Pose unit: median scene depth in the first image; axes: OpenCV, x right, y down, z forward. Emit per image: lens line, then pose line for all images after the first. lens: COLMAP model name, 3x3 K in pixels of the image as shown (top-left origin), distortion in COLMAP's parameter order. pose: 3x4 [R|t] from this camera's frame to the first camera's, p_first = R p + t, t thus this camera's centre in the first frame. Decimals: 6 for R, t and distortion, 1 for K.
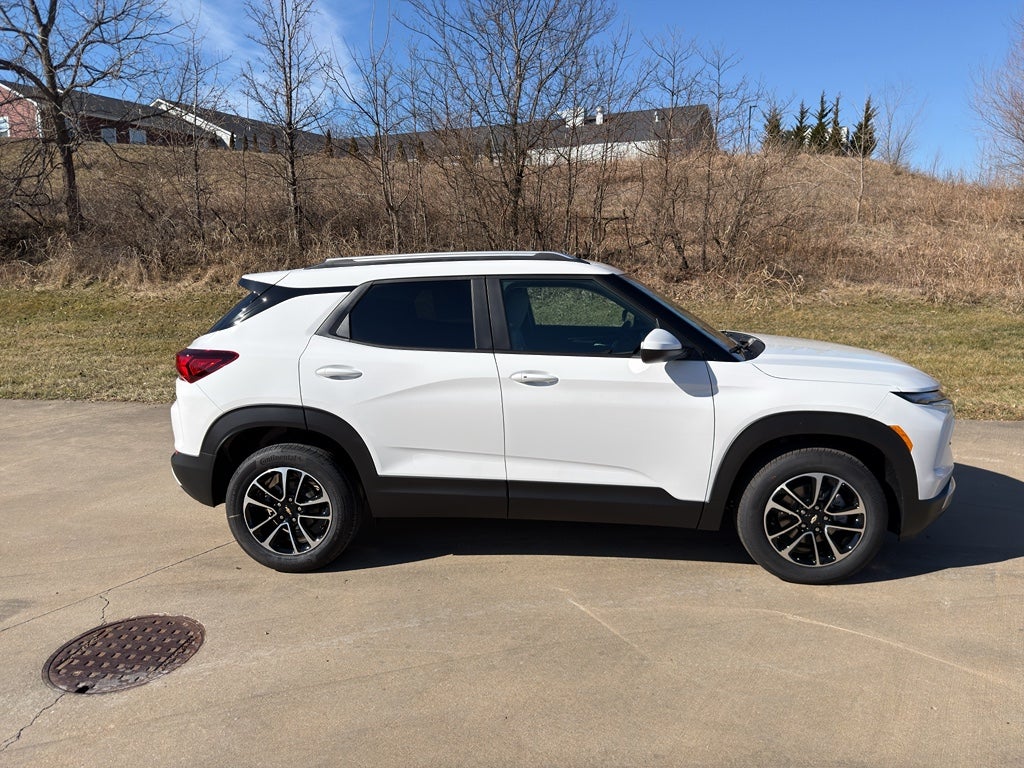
lens RADIAL K [[727.3, 0, 516.3], [0, 727.3, 382.7], [0, 0, 1]] dist [0.045528, -0.054358]
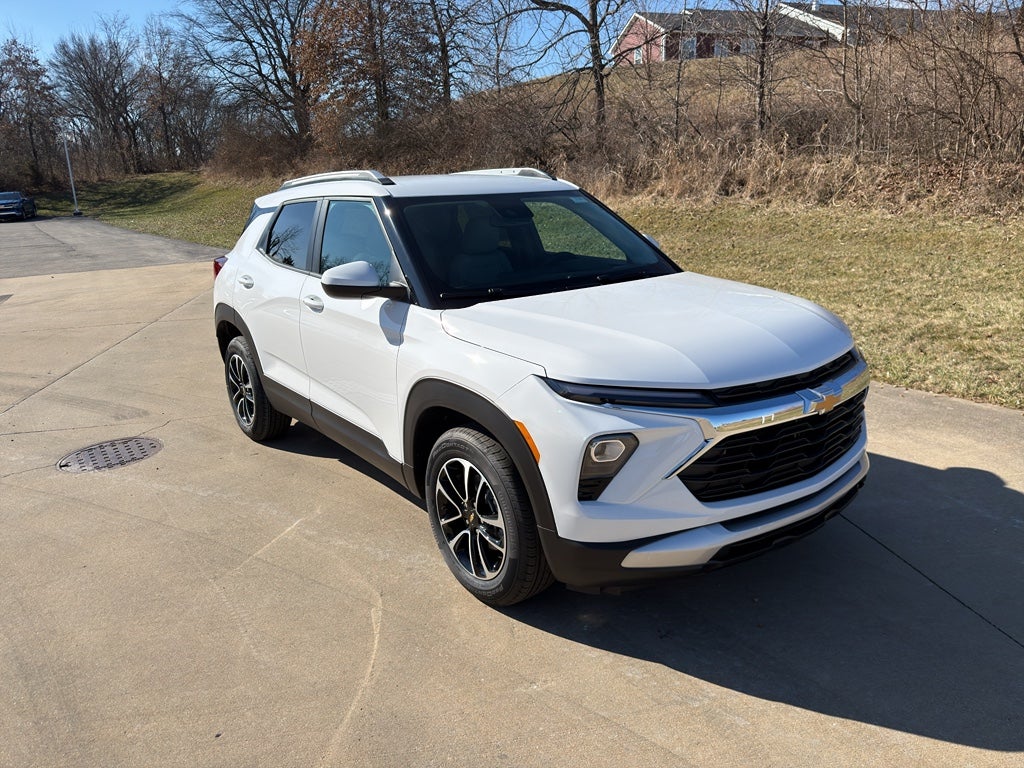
lens RADIAL K [[727.3, 0, 516.3], [0, 727.3, 382.7], [0, 0, 1]] dist [0.045528, -0.054358]
pose [[0.689811, 0.176102, -0.702246, 0.965711], [-0.090568, 0.983337, 0.157627, -0.084306], [0.718303, -0.045132, 0.694265, 0.499008]]
